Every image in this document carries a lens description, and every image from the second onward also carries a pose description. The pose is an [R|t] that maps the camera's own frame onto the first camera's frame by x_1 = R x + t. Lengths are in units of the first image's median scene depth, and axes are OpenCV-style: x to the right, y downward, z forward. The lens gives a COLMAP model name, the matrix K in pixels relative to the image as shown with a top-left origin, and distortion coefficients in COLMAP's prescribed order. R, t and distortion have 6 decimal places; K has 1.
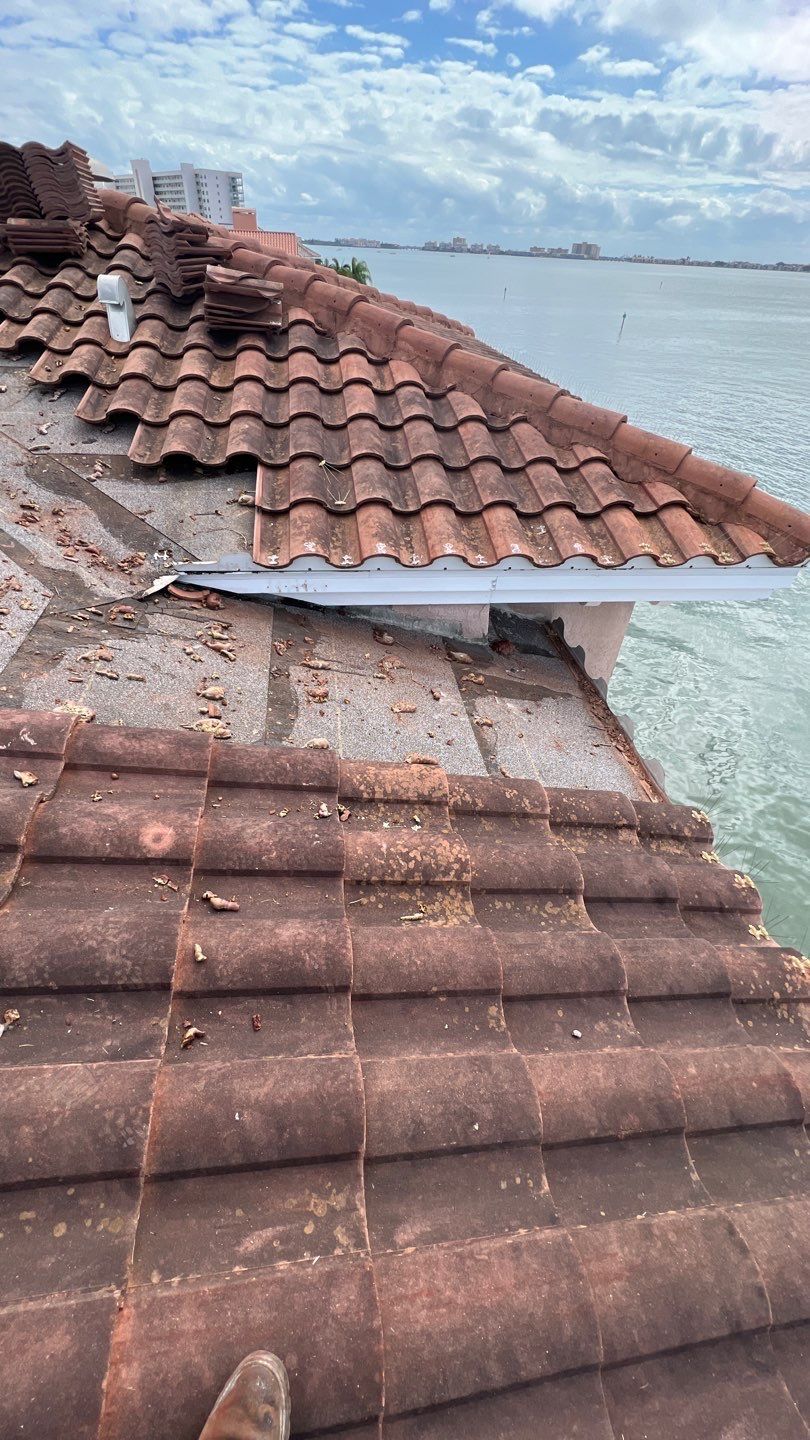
lens RADIAL K [[578.0, 0, 405.5], [0, 578.0, 712.4], [0, 0, 1]] dist [-0.004223, 0.001446]
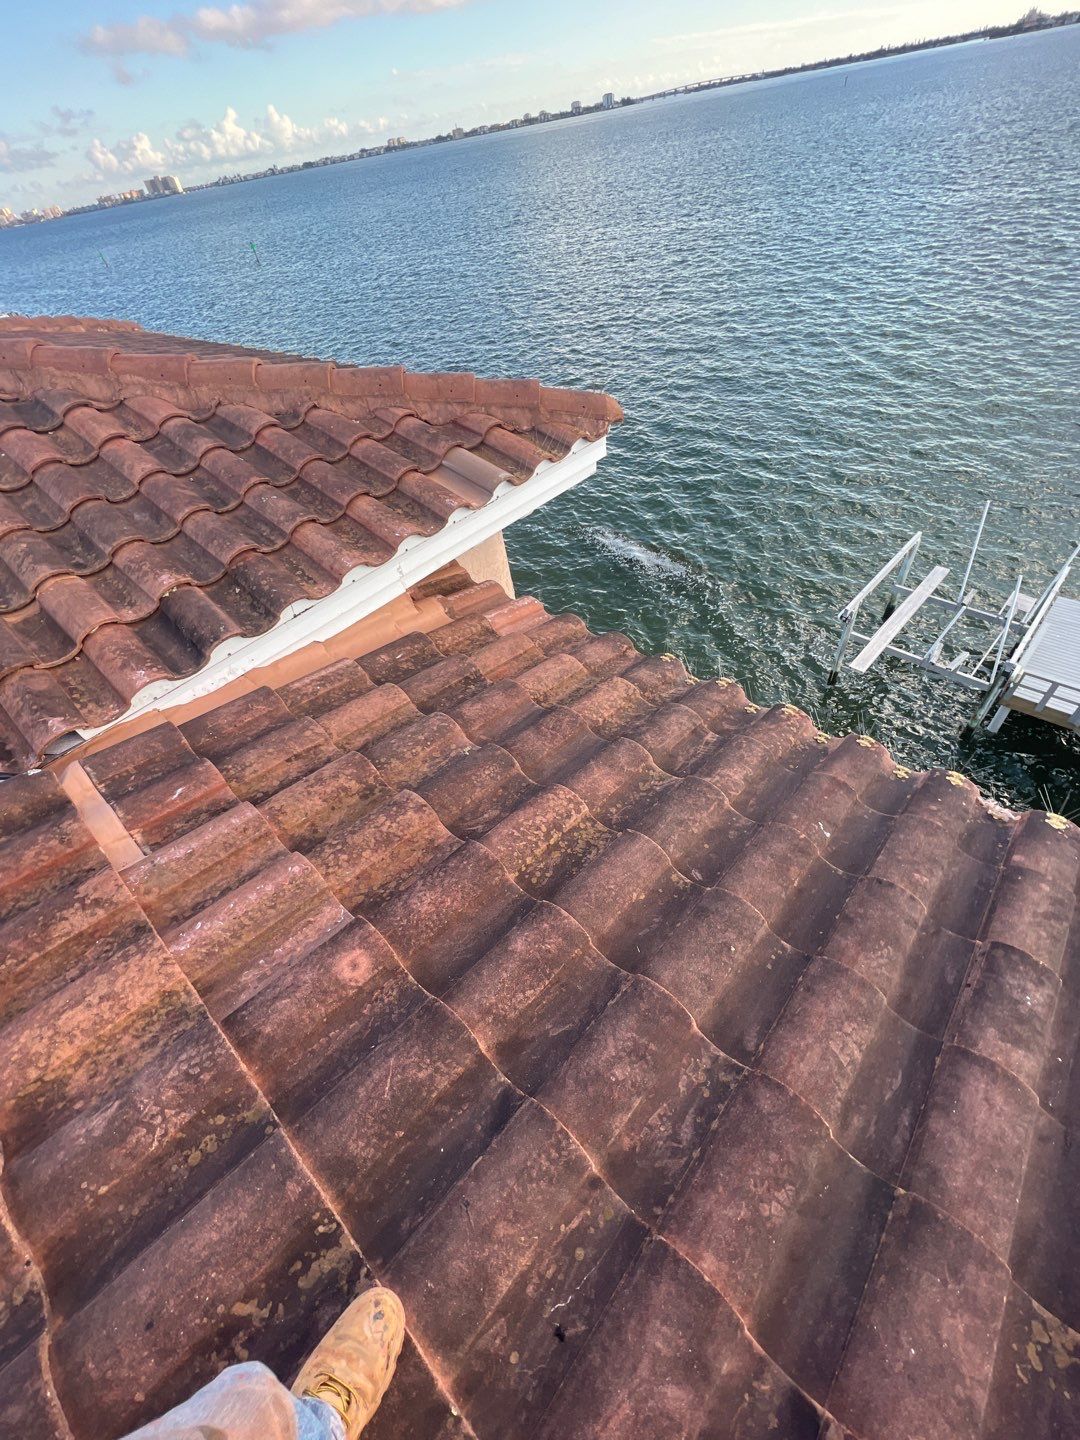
lens RADIAL K [[574.6, 0, 535.6], [0, 574.6, 718.3], [0, 0, 1]] dist [-0.002359, 0.000289]
pose [[0.758015, -0.558834, 0.336330, -0.211638], [0.524390, 0.828794, 0.195234, -0.114184], [-0.387852, 0.028377, 0.921285, -0.017392]]
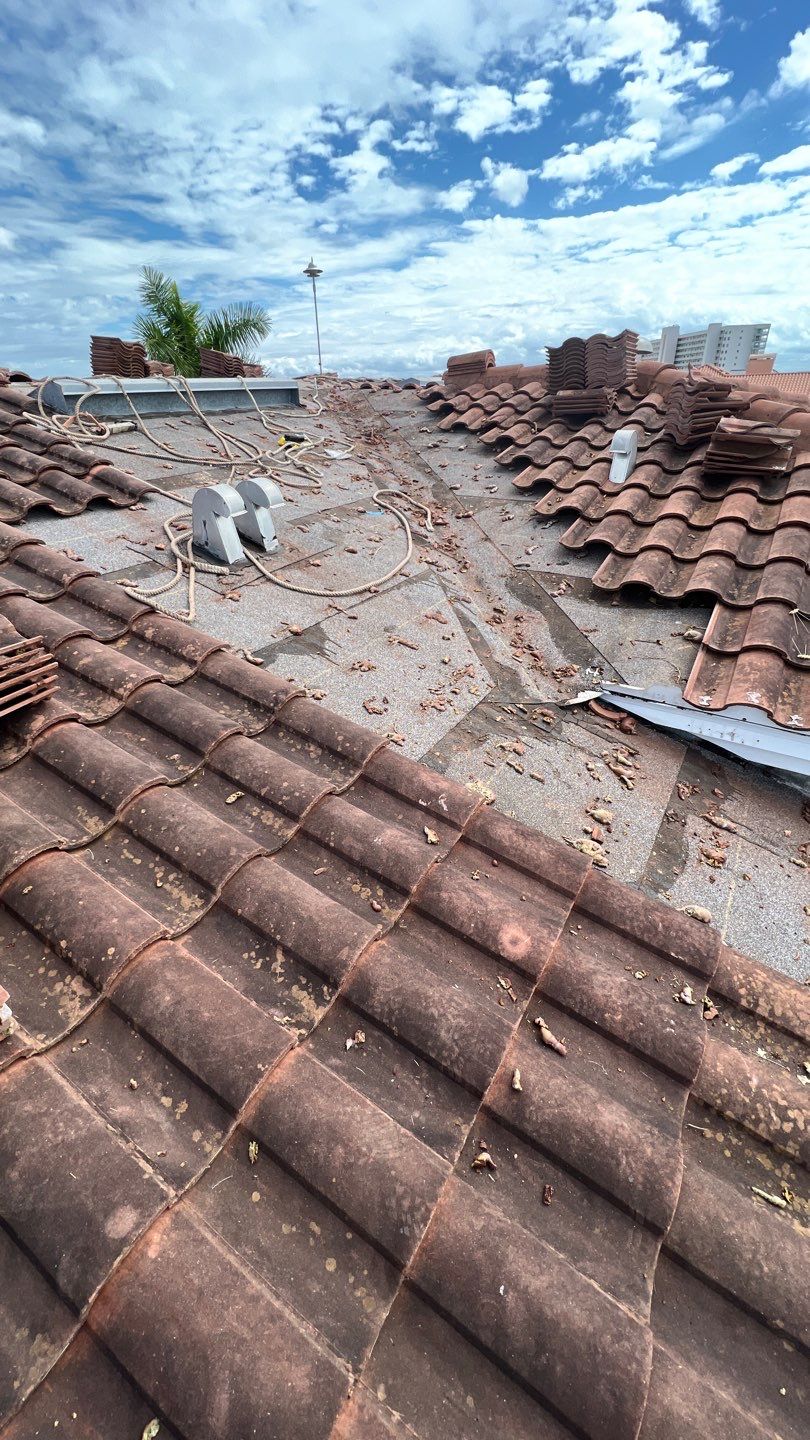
lens RADIAL K [[578.0, 0, 404.2], [0, 578.0, 712.6], [0, 0, 1]] dist [-0.004223, 0.001446]
pose [[0.766551, 0.249057, -0.591921, -0.052892], [-0.348679, 0.935449, -0.057946, -0.024657], [0.539280, 0.250809, 0.803910, -0.023681]]
